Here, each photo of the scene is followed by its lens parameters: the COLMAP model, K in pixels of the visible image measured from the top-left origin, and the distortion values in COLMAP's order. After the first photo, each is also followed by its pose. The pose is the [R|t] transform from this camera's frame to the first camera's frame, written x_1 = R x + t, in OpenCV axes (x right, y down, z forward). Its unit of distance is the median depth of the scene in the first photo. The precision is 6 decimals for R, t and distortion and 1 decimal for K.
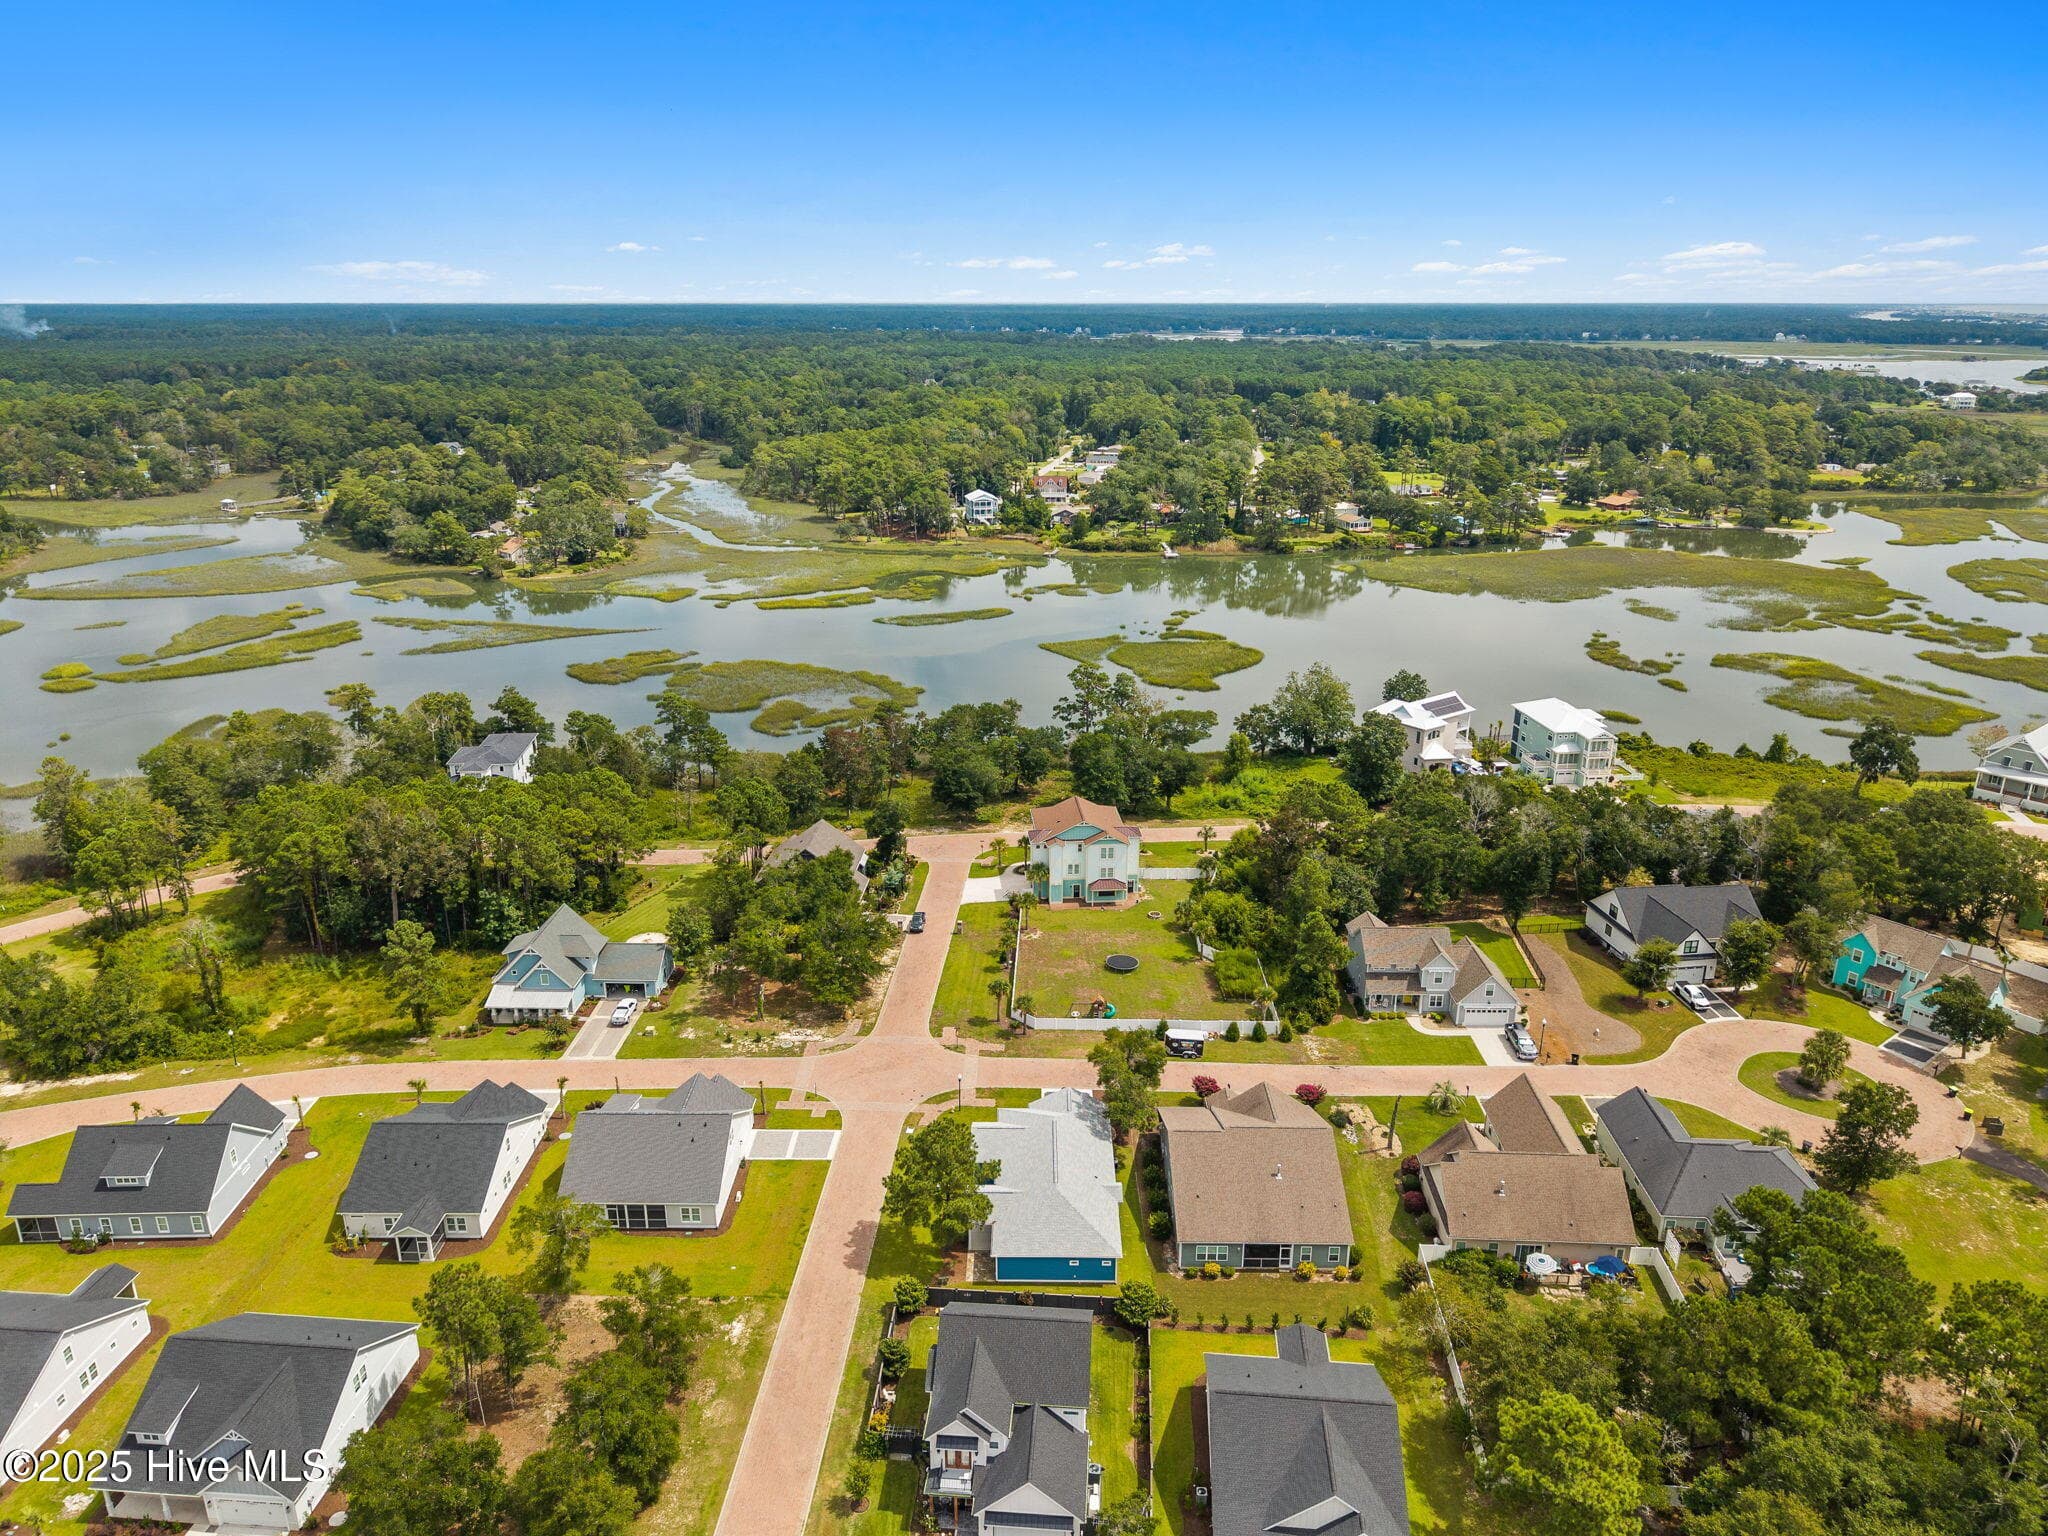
lens RADIAL K [[1354.4, 0, 1024.0], [0, 1354.4, 768.0], [0, 0, 1]] dist [0.060461, -0.068192]
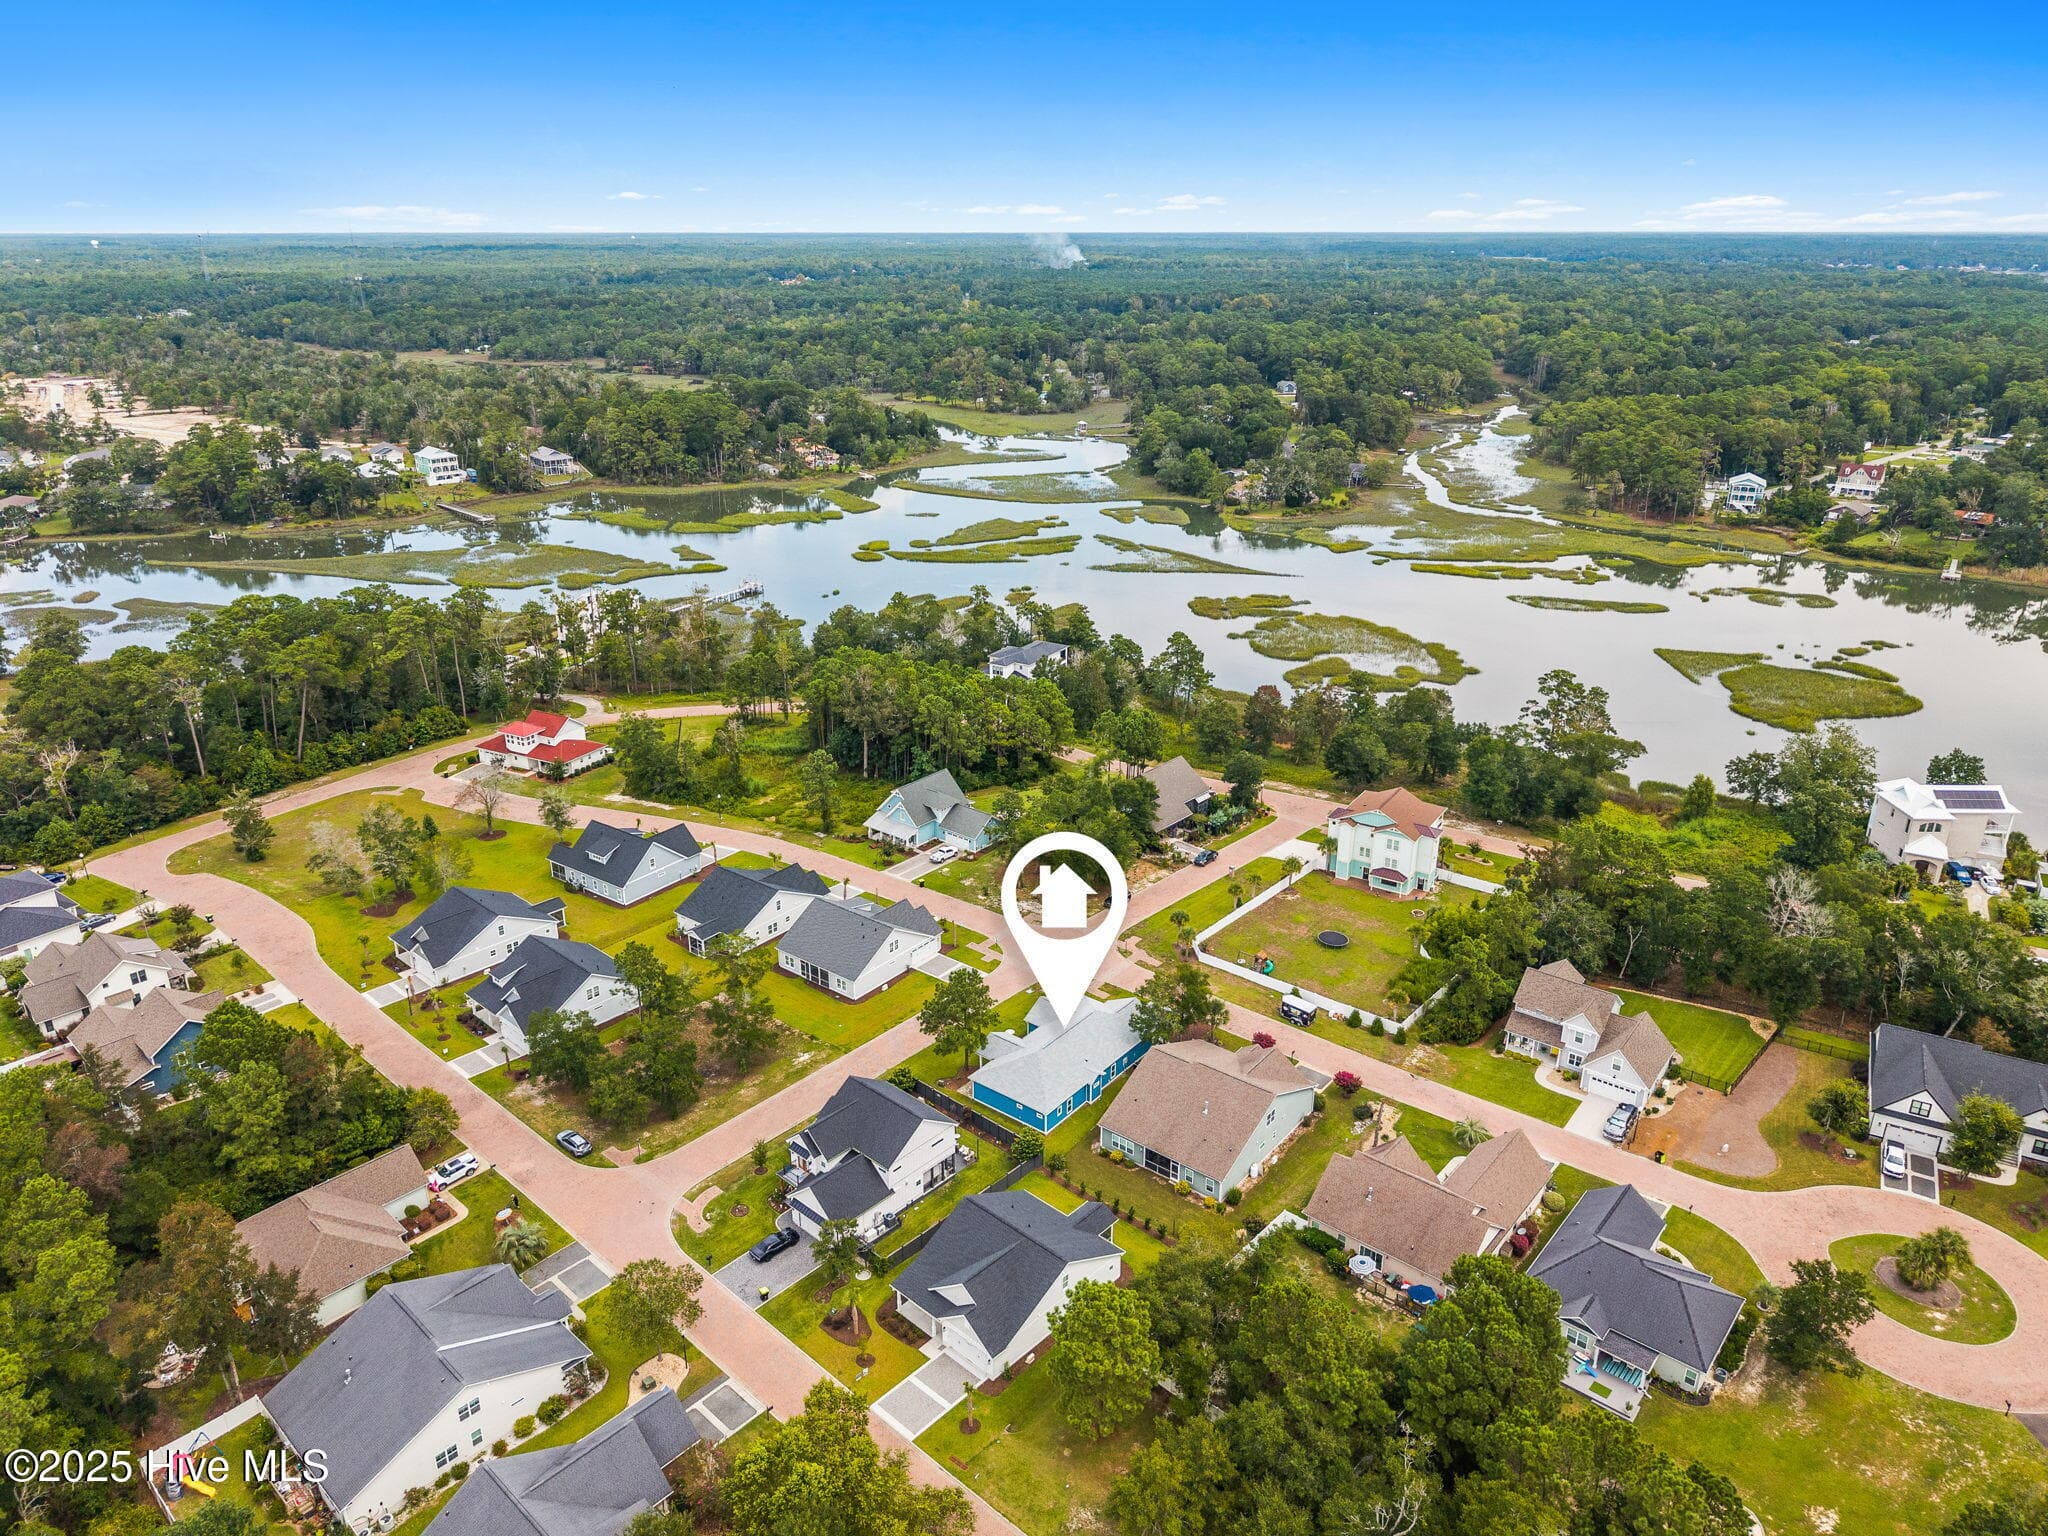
lens RADIAL K [[1380.4, 0, 1024.0], [0, 1380.4, 768.0], [0, 0, 1]] dist [0.025269, -0.023125]
pose [[0.790511, 0.221837, -0.570860, 0.456323], [-0.197052, 0.974659, 0.105882, -0.054706], [0.579882, 0.028788, 0.814192, -0.039651]]
